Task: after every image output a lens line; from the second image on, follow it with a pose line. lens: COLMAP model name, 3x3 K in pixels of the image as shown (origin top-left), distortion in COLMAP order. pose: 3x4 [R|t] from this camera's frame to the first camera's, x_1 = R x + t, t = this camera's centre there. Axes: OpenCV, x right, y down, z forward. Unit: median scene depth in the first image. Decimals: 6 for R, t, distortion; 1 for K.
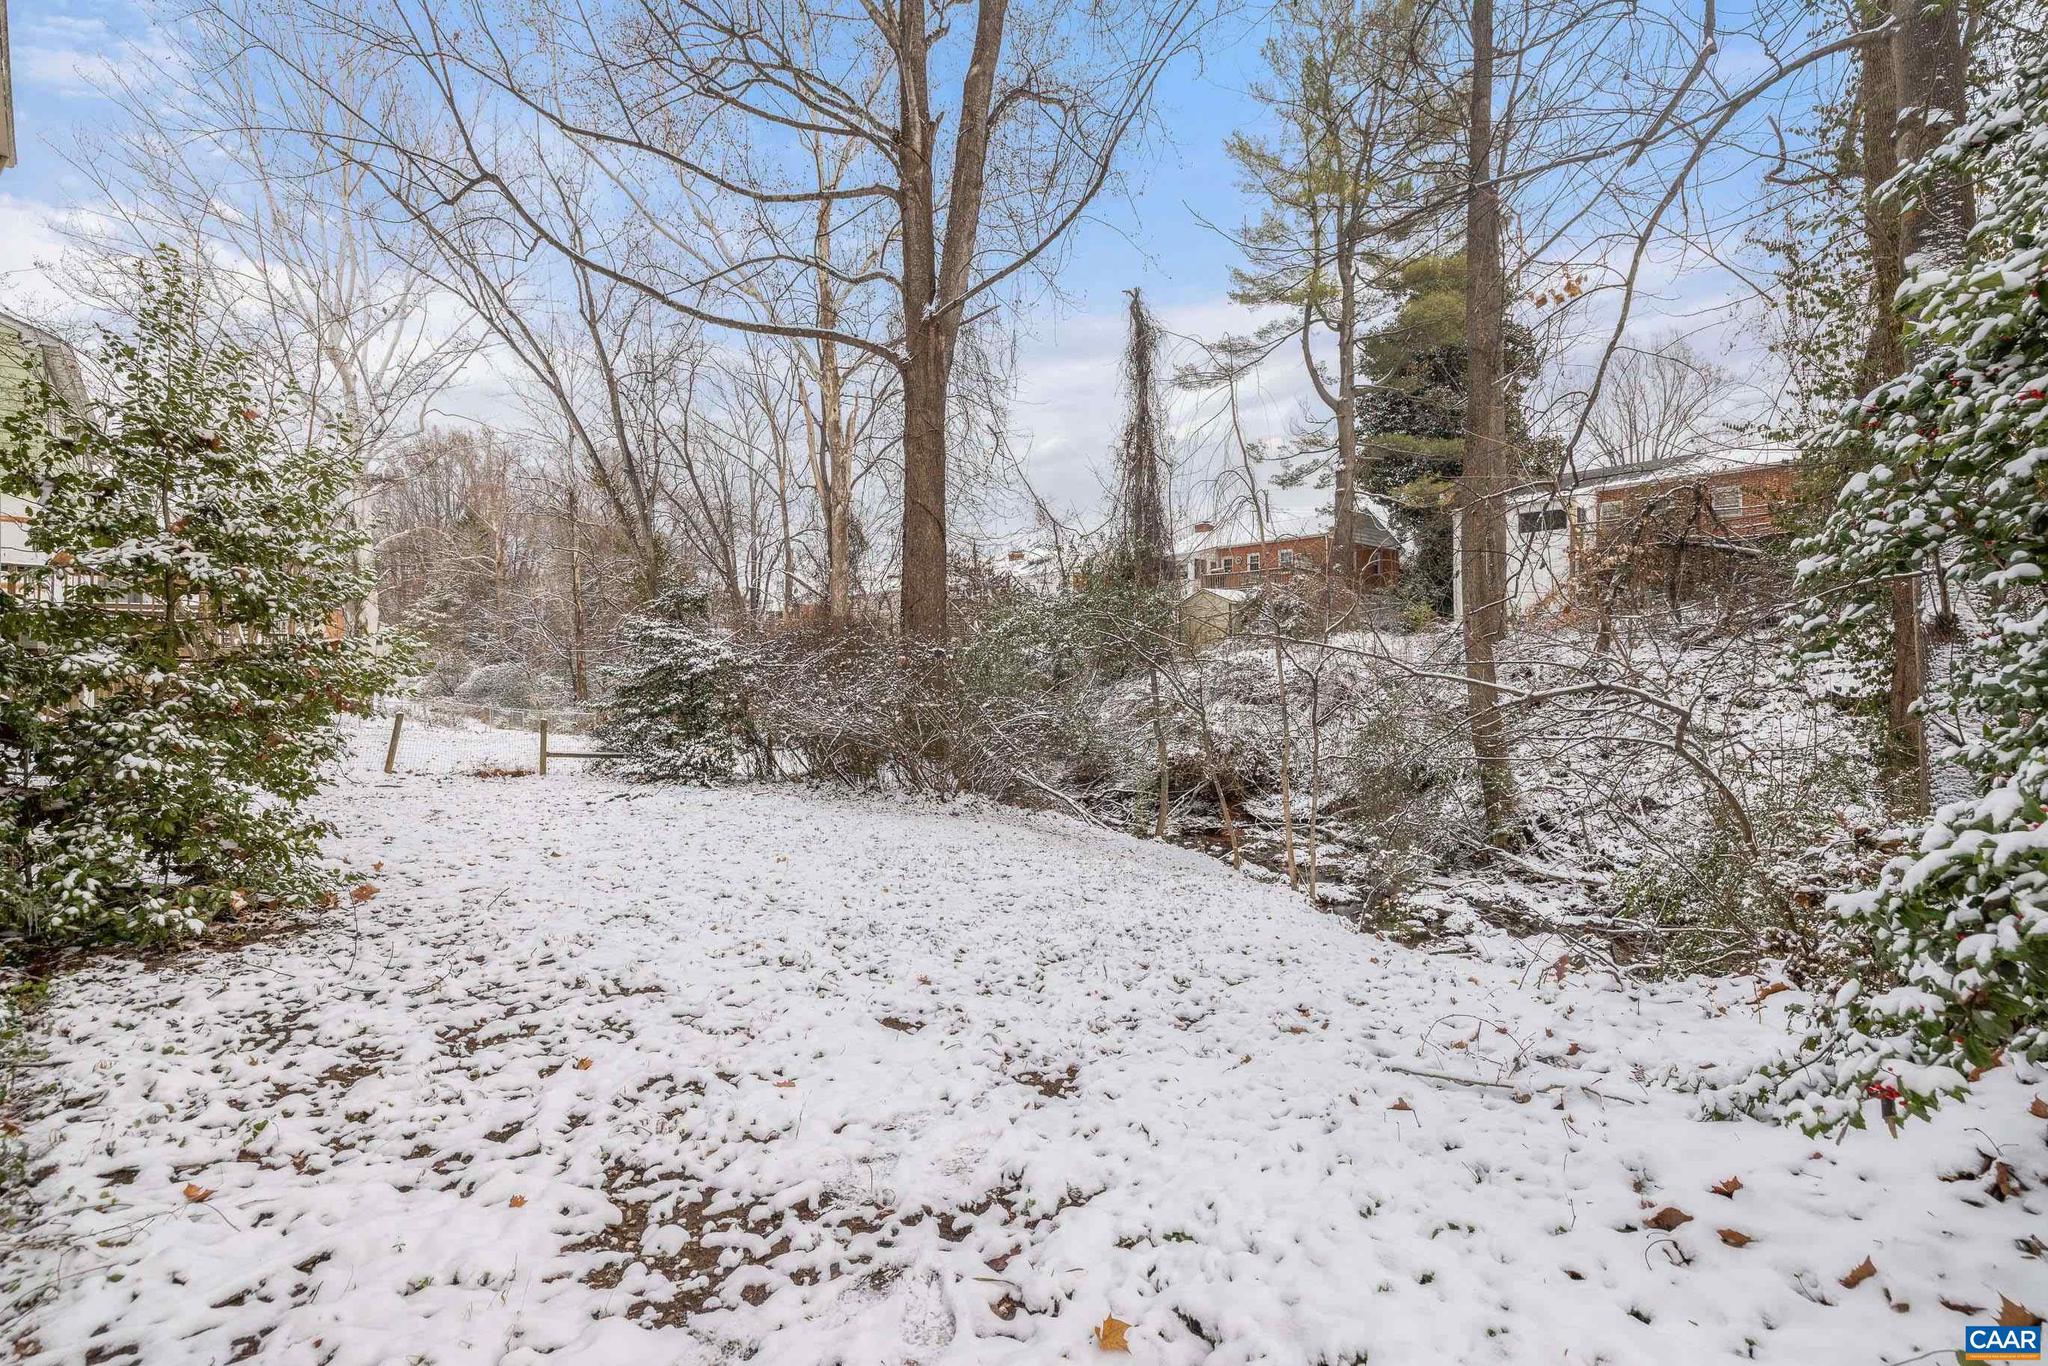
lens RADIAL K [[852.8, 0, 1026.7], [0, 852.8, 672.6], [0, 0, 1]] dist [-0.000653, 0.000586]
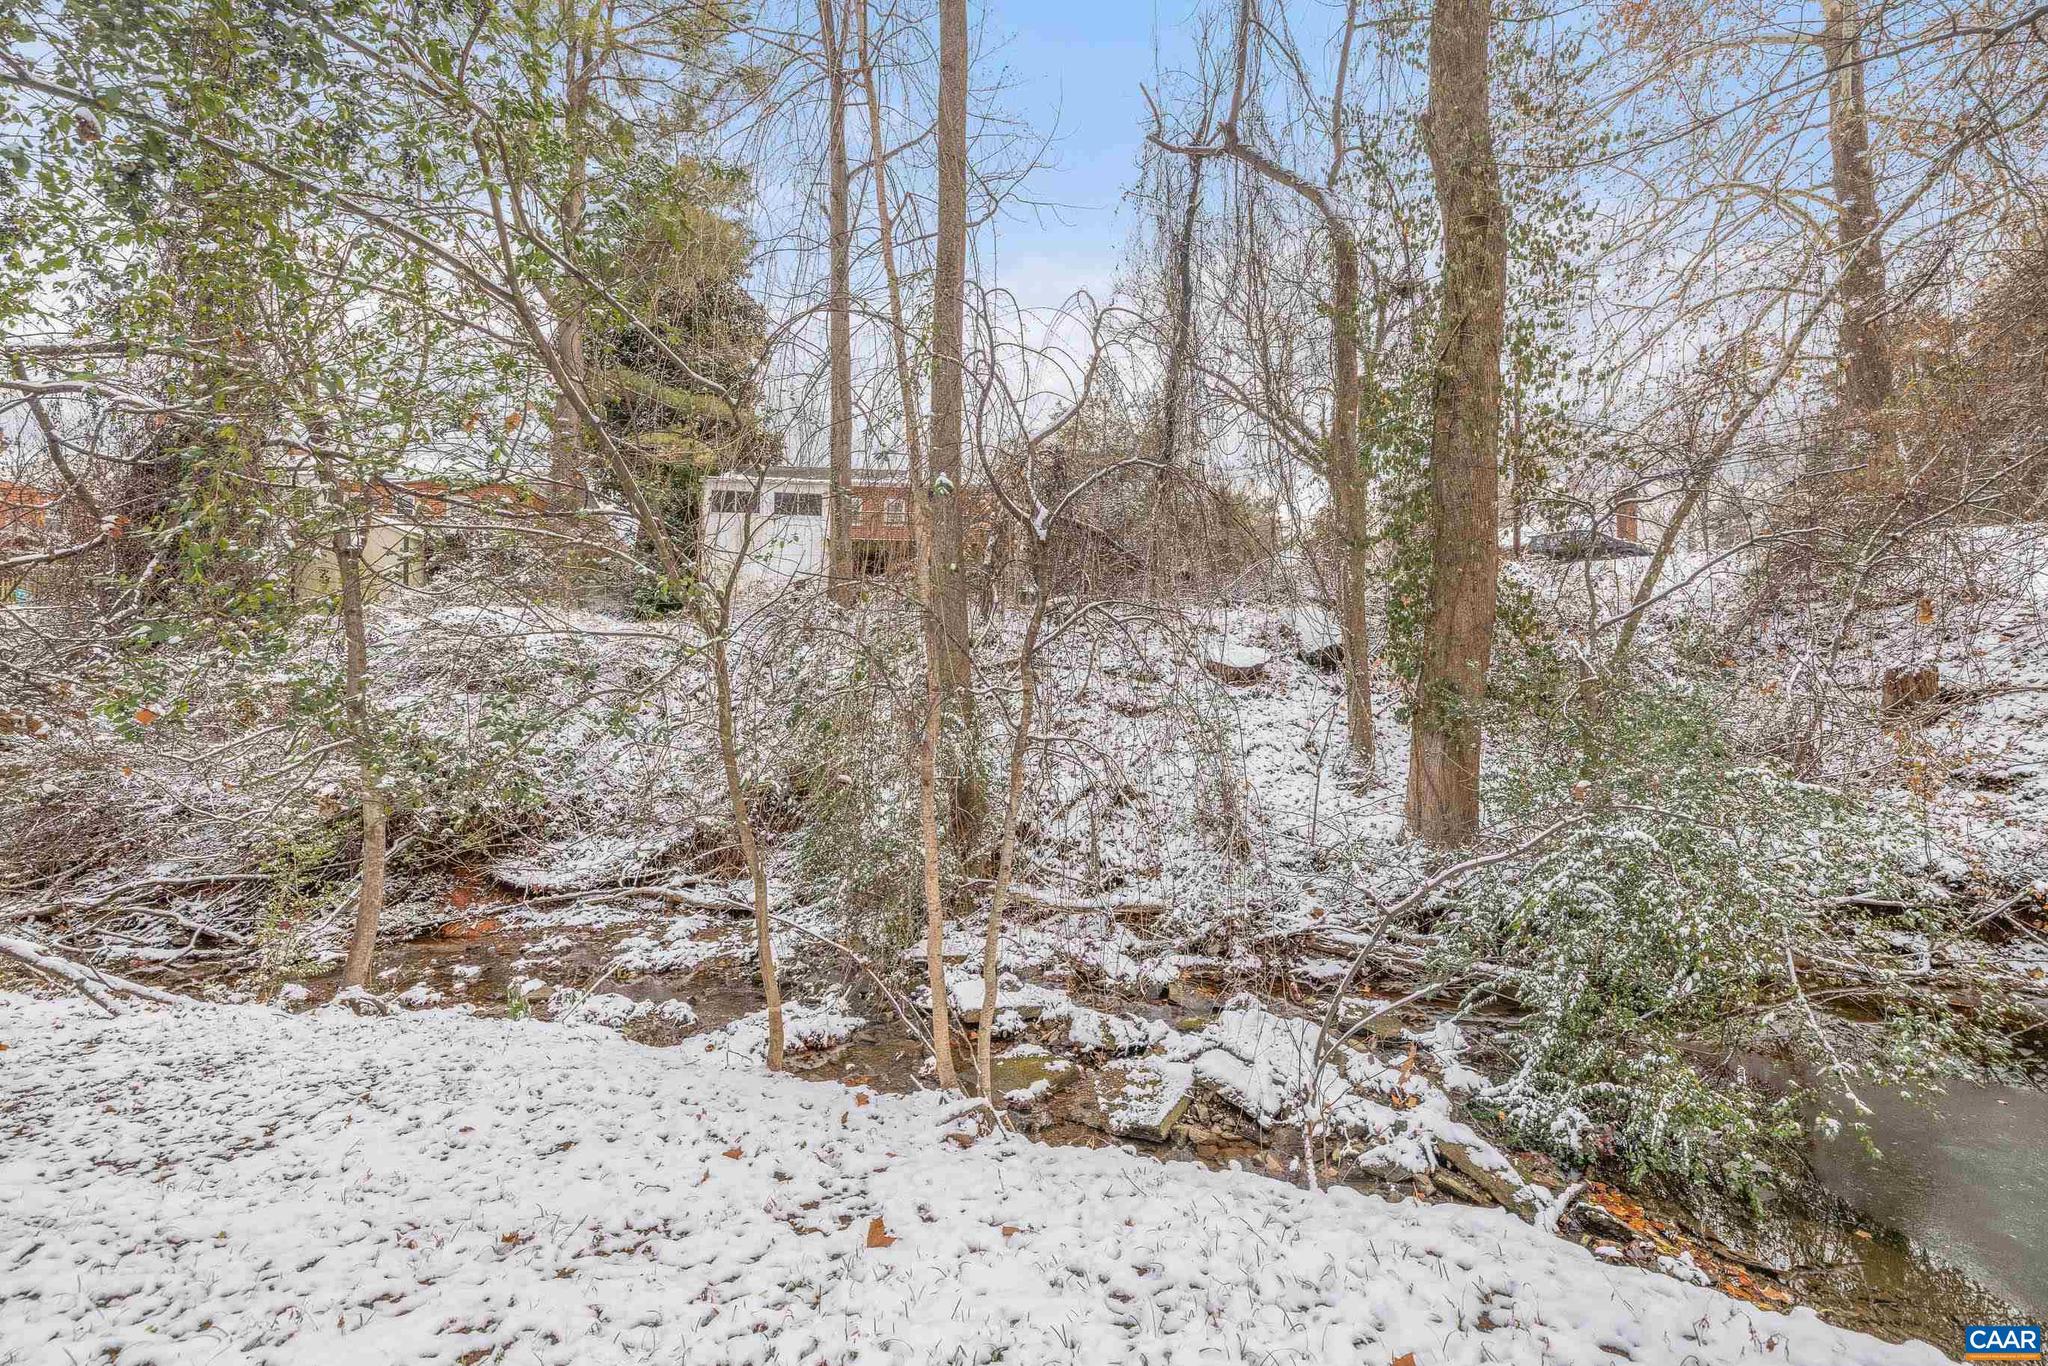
lens RADIAL K [[852.8, 0, 1026.7], [0, 852.8, 672.6], [0, 0, 1]] dist [-0.000653, 0.000586]
pose [[0.582652, 0.024306, 0.812358, 0.006552], [-0.007076, 0.999667, -0.024836, 0.043620], [-0.812691, 0.008722, 0.582630, 0.447615]]
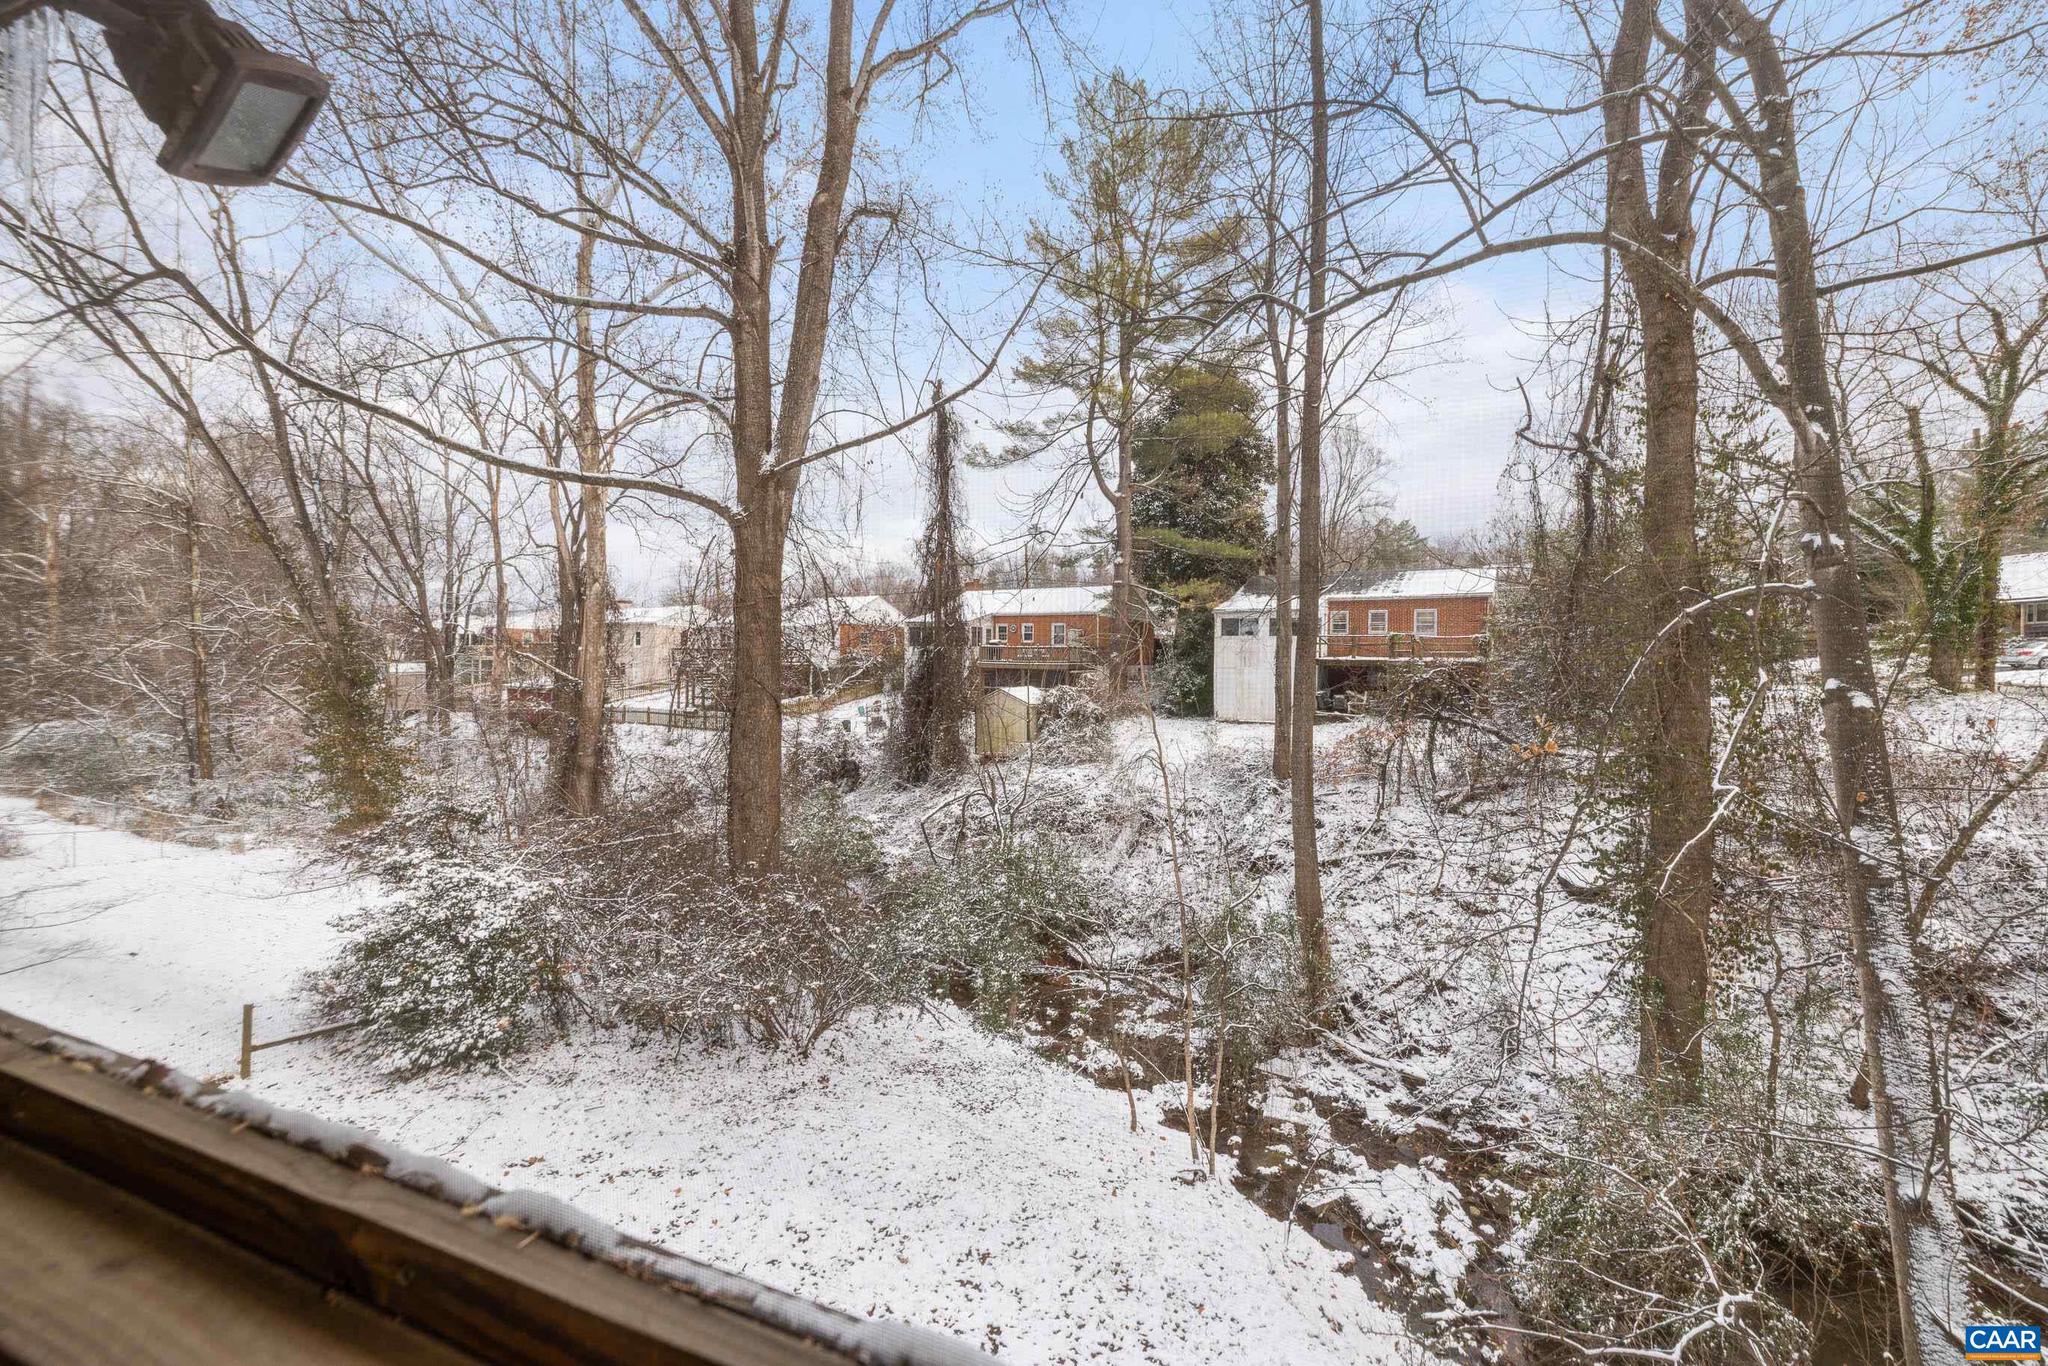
lens RADIAL K [[852.8, 0, 1026.7], [0, 852.8, 672.6], [0, 0, 1]] dist [-0.000653, 0.000586]
pose [[0.950913, 0.012631, 0.309199, -0.119547], [-0.014545, 0.999887, 0.003886, -0.195460], [-0.309115, -0.008193, 0.950989, 0.062934]]
